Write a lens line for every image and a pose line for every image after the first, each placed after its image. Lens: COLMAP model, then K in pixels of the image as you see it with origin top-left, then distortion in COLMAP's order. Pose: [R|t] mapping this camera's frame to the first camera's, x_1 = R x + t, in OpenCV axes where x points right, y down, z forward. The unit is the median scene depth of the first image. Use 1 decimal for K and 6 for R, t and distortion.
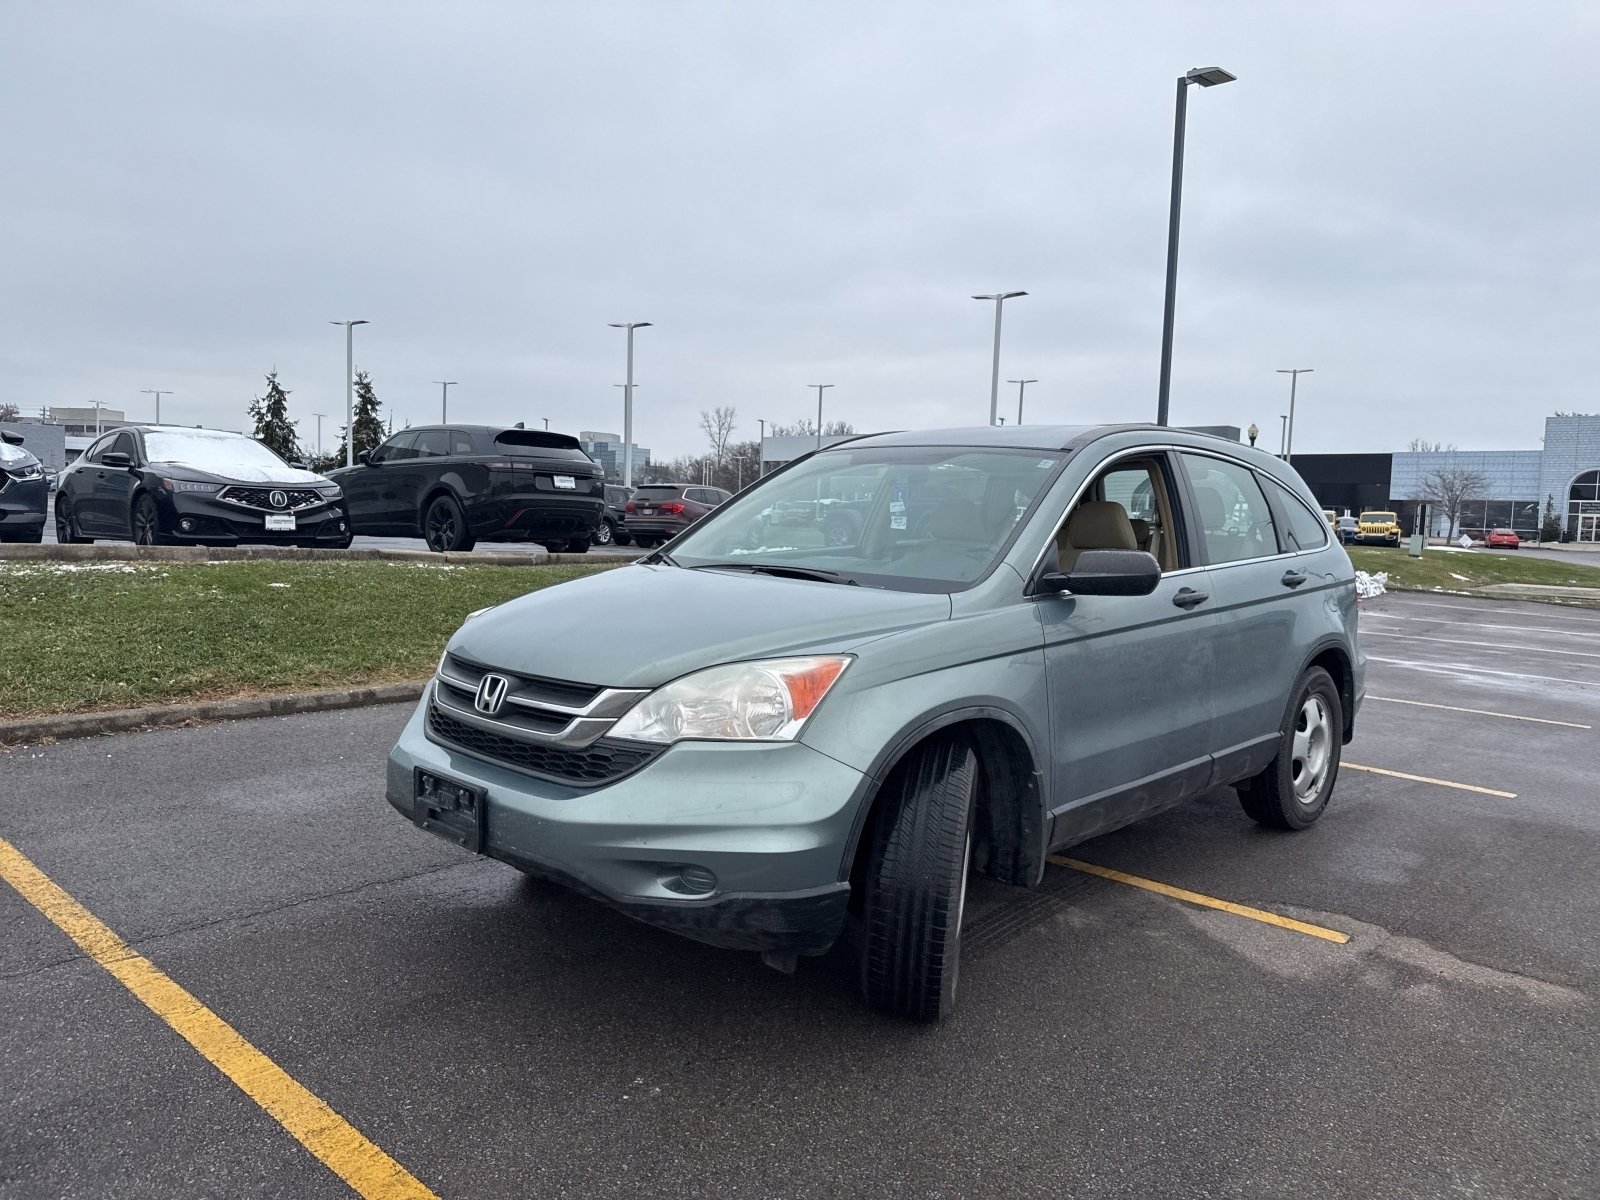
lens RADIAL K [[1113.9, 0, 809.1], [0, 1113.9, 612.1], [0, 0, 1]] dist [0.092652, -0.130192]
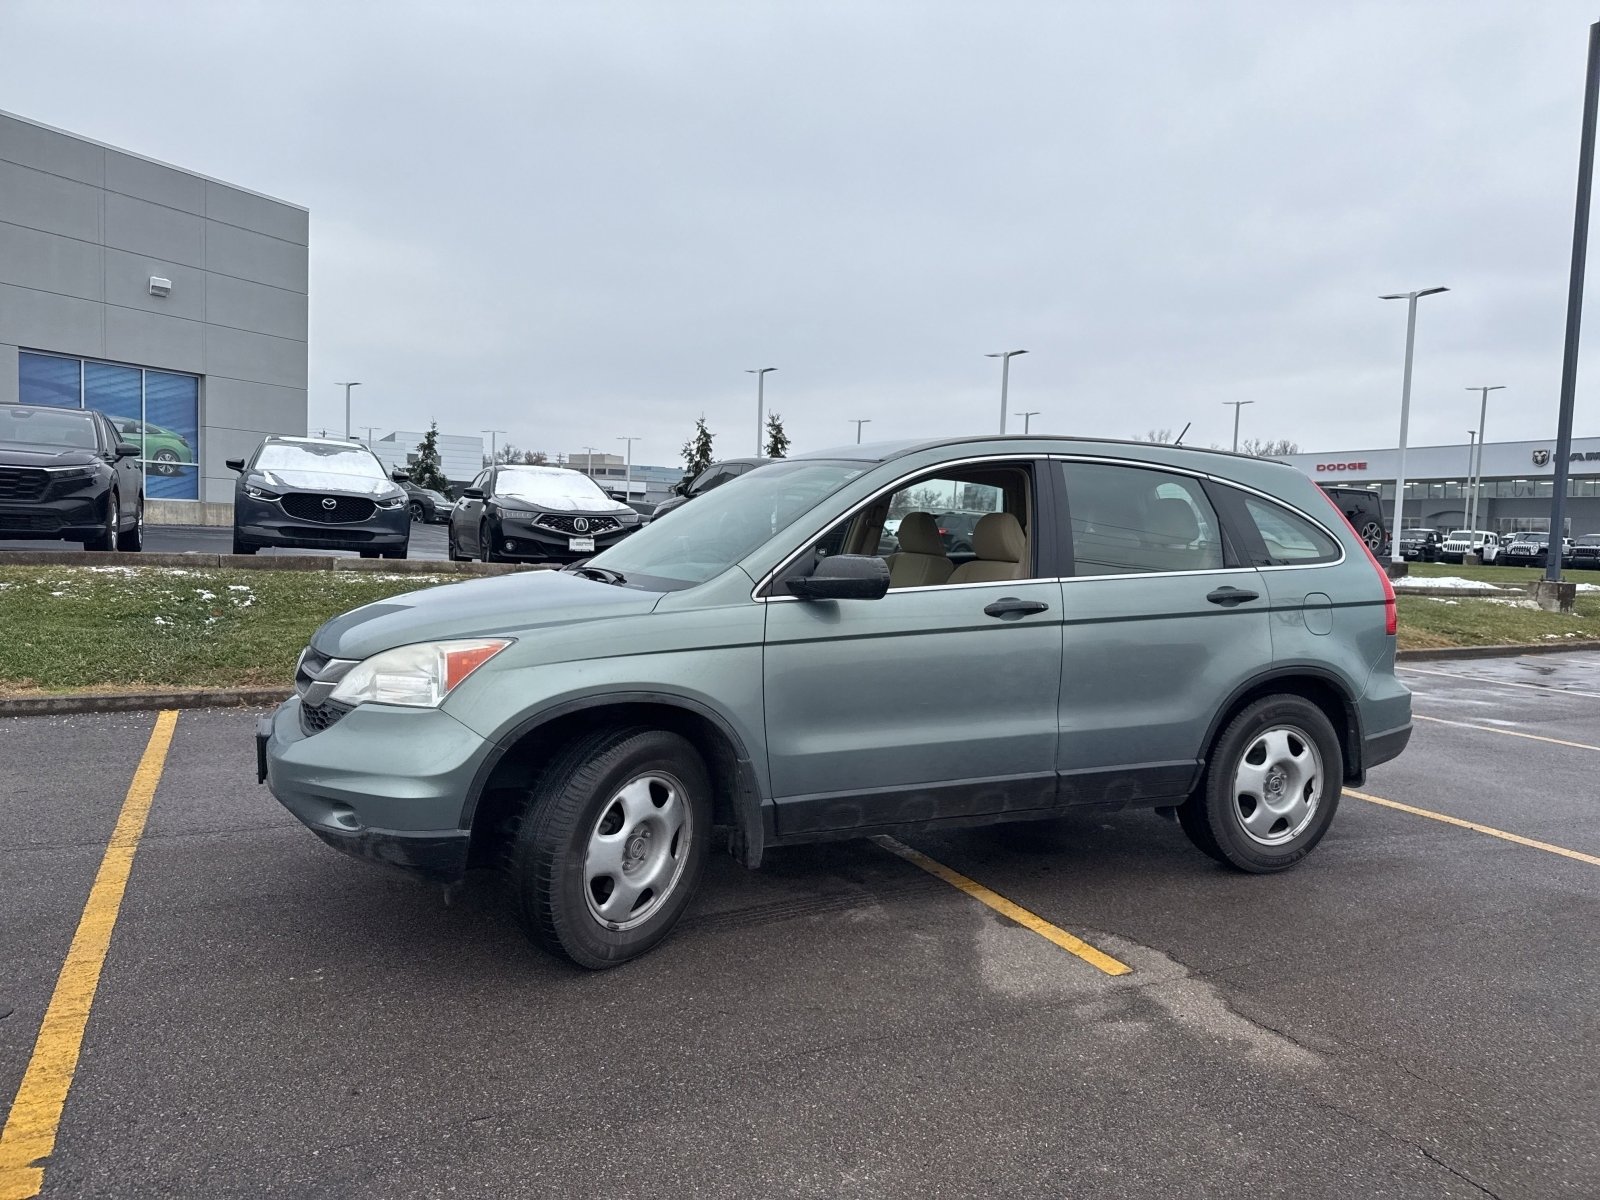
lens RADIAL K [[1109.2, 0, 799.7], [0, 1109.2, 626.9], [0, 0, 1]] dist [0.090718, -0.129532]
pose [[0.926243, 0.029459, -0.375775, 0.520399], [-0.034217, 0.999396, -0.005993, 0.016090], [0.375371, 0.018409, 0.926692, 0.028723]]
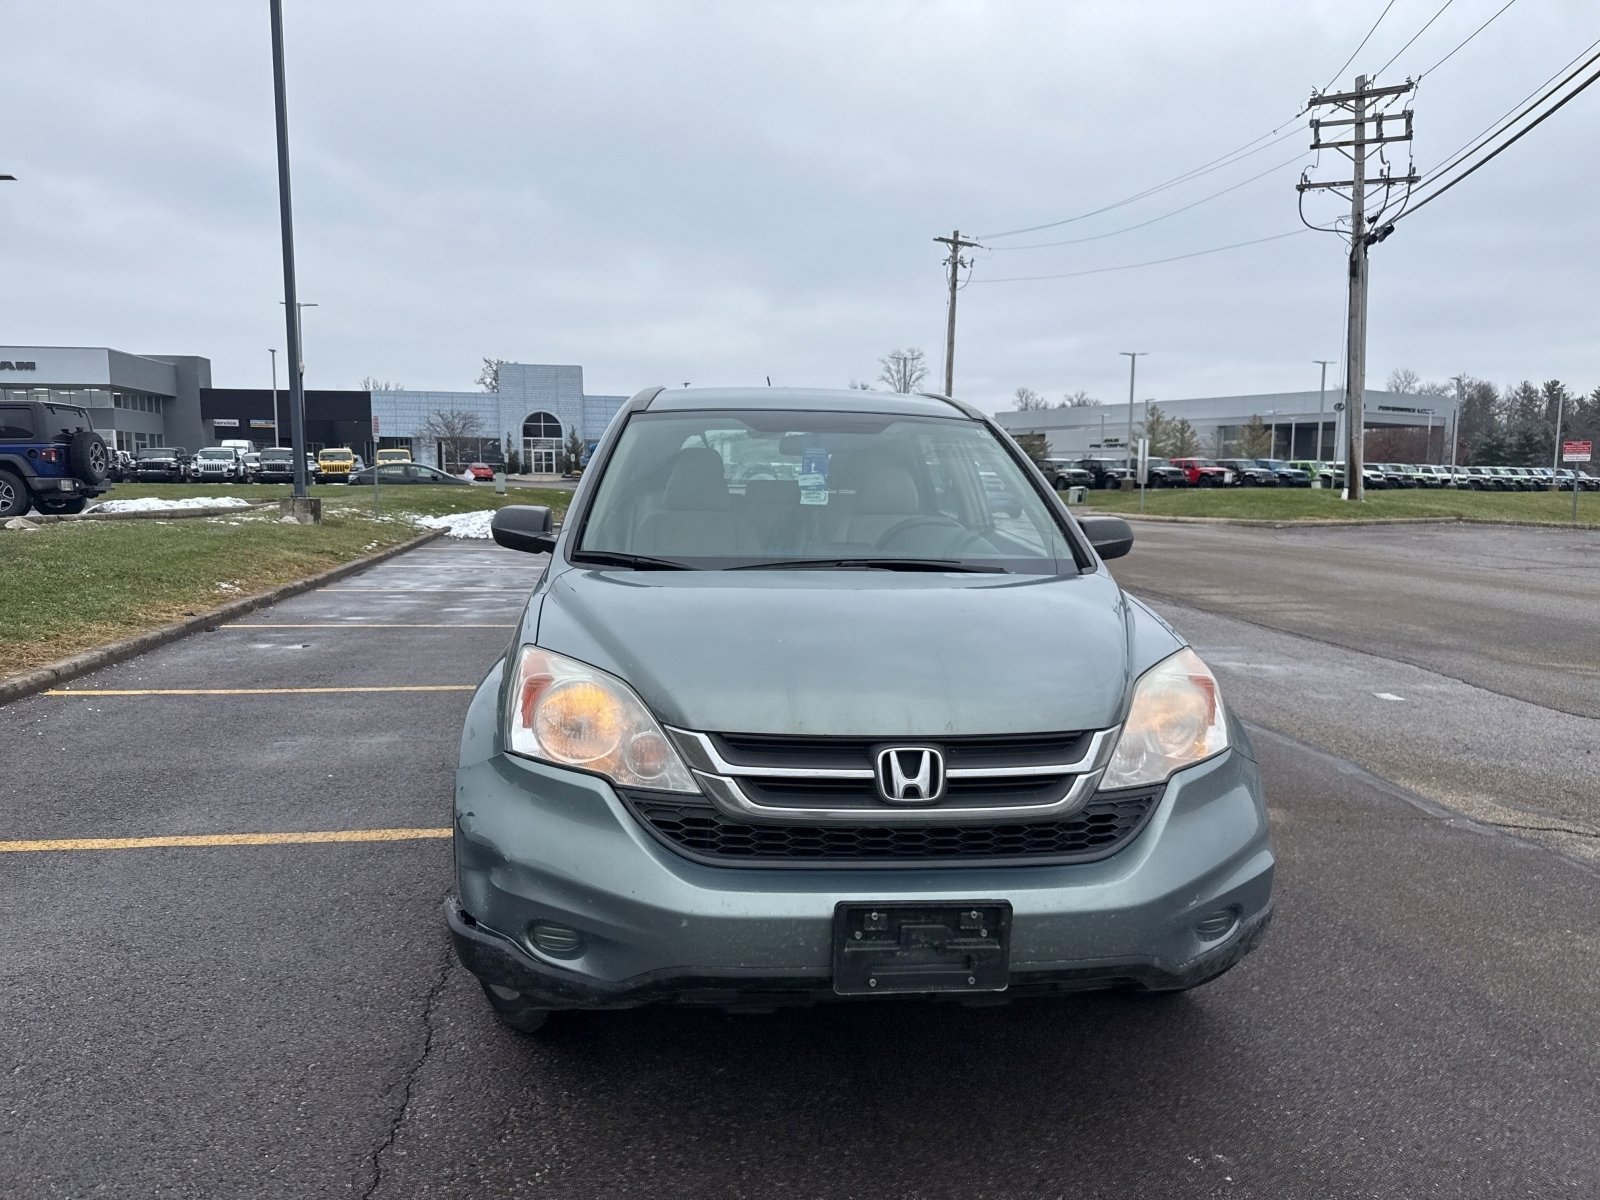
lens RADIAL K [[1116.0, 0, 804.0], [0, 1116.0, 623.2], [0, 0, 1]] dist [0.075829, -0.094760]
pose [[0.652460, -0.128765, 0.746803, -0.620778], [0.079621, 0.991652, 0.101420, -0.073264], [-0.753628, -0.006712, 0.657266, 0.427767]]
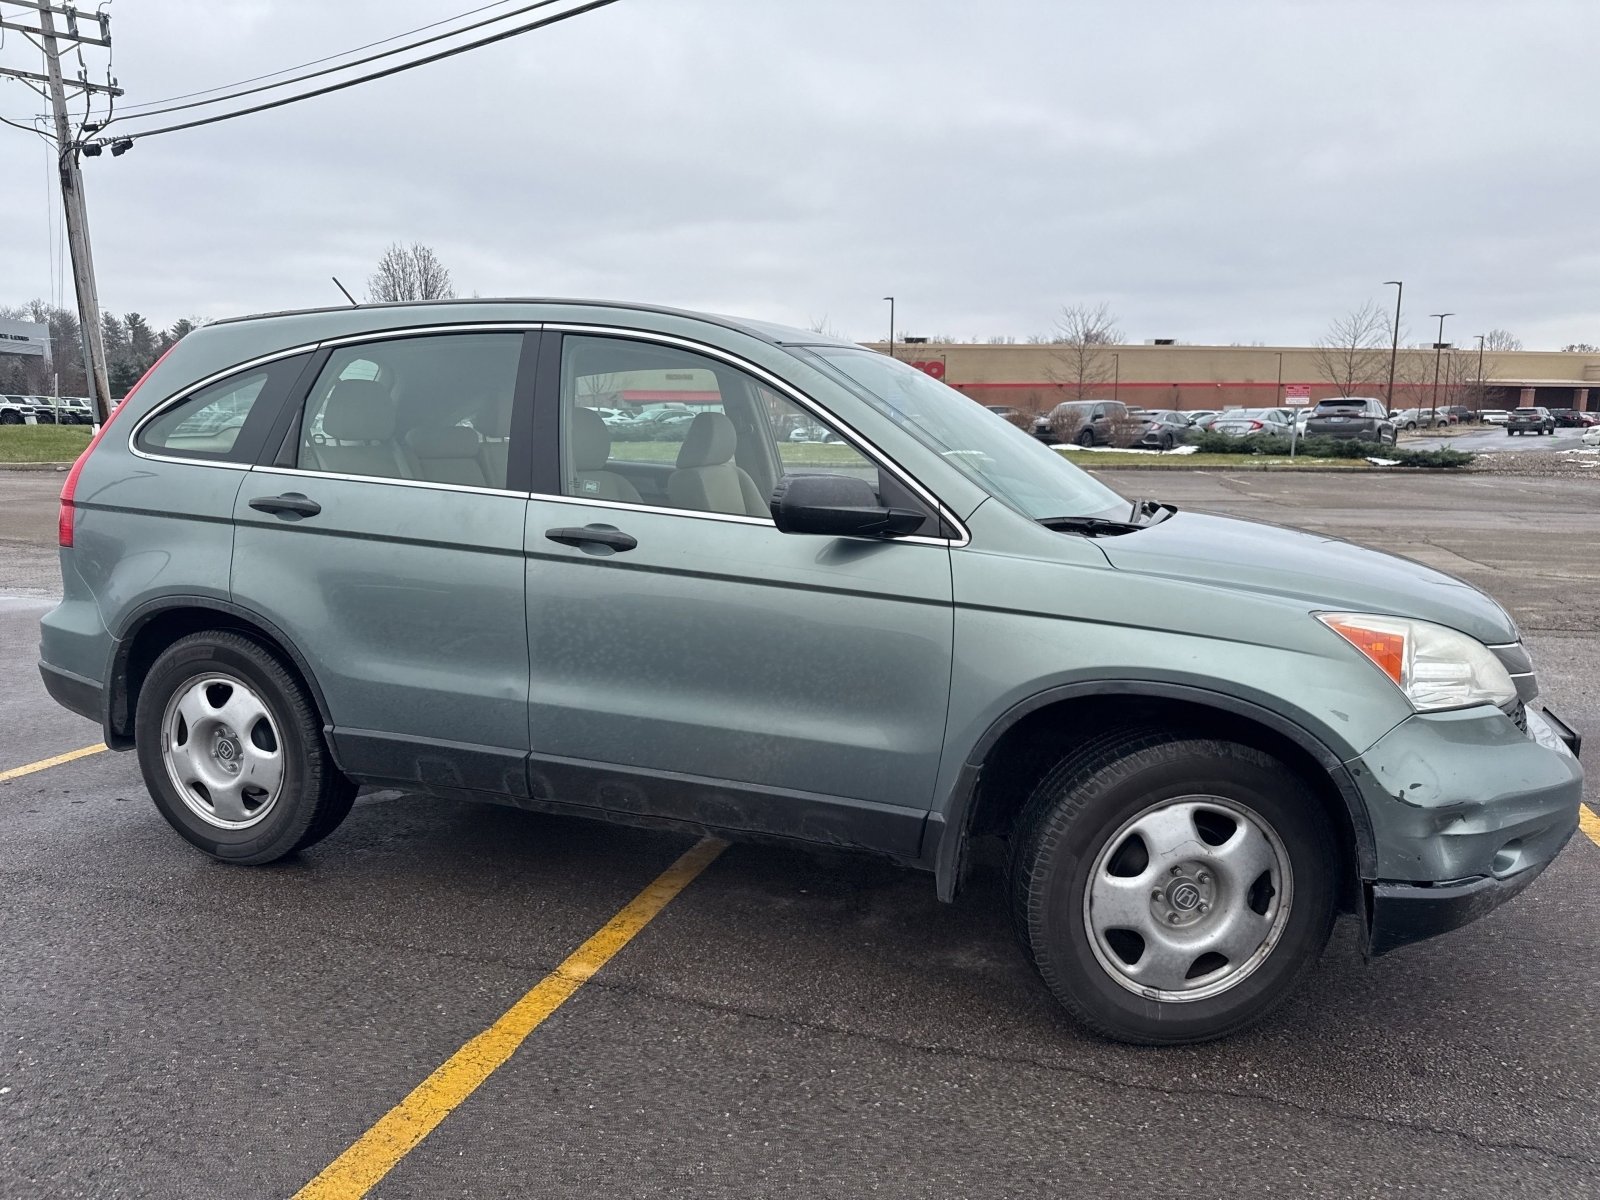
lens RADIAL K [[1126.8, 0, 805.8], [0, 1126.8, 617.3], [0, 0, 1]] dist [0.036857, -0.024288]
pose [[-0.389047, -0.197516, 0.899794, -0.696475], [0.061644, 0.968973, 0.239355, -0.167805], [-0.919153, 0.148587, -0.364801, 1.400859]]
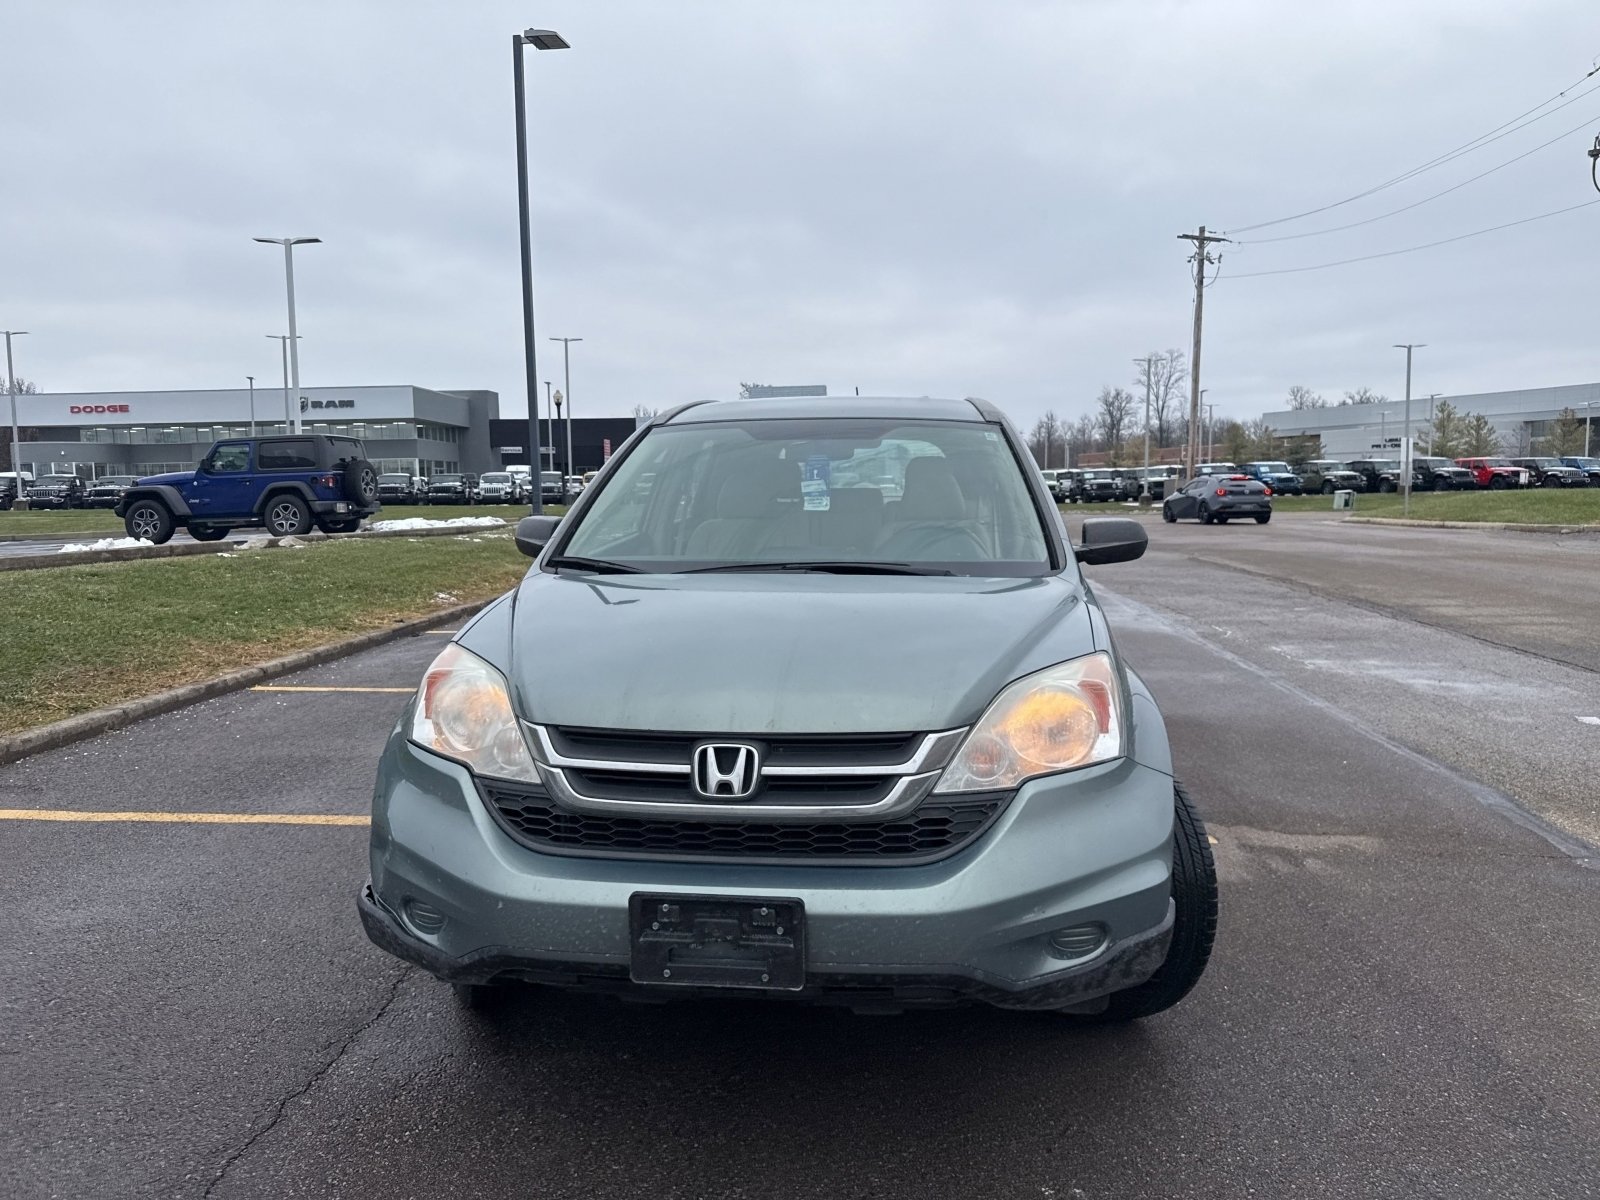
lens RADIAL K [[1113.9, 0, 809.1], [0, 1113.9, 612.1], [0, 0, 1]] dist [0.092652, -0.130192]
pose [[0.798765, -0.110312, 0.591443, -0.480735], [0.091527, 0.993885, 0.061762, -0.050087], [-0.594640, 0.004799, 0.803978, 0.283544]]
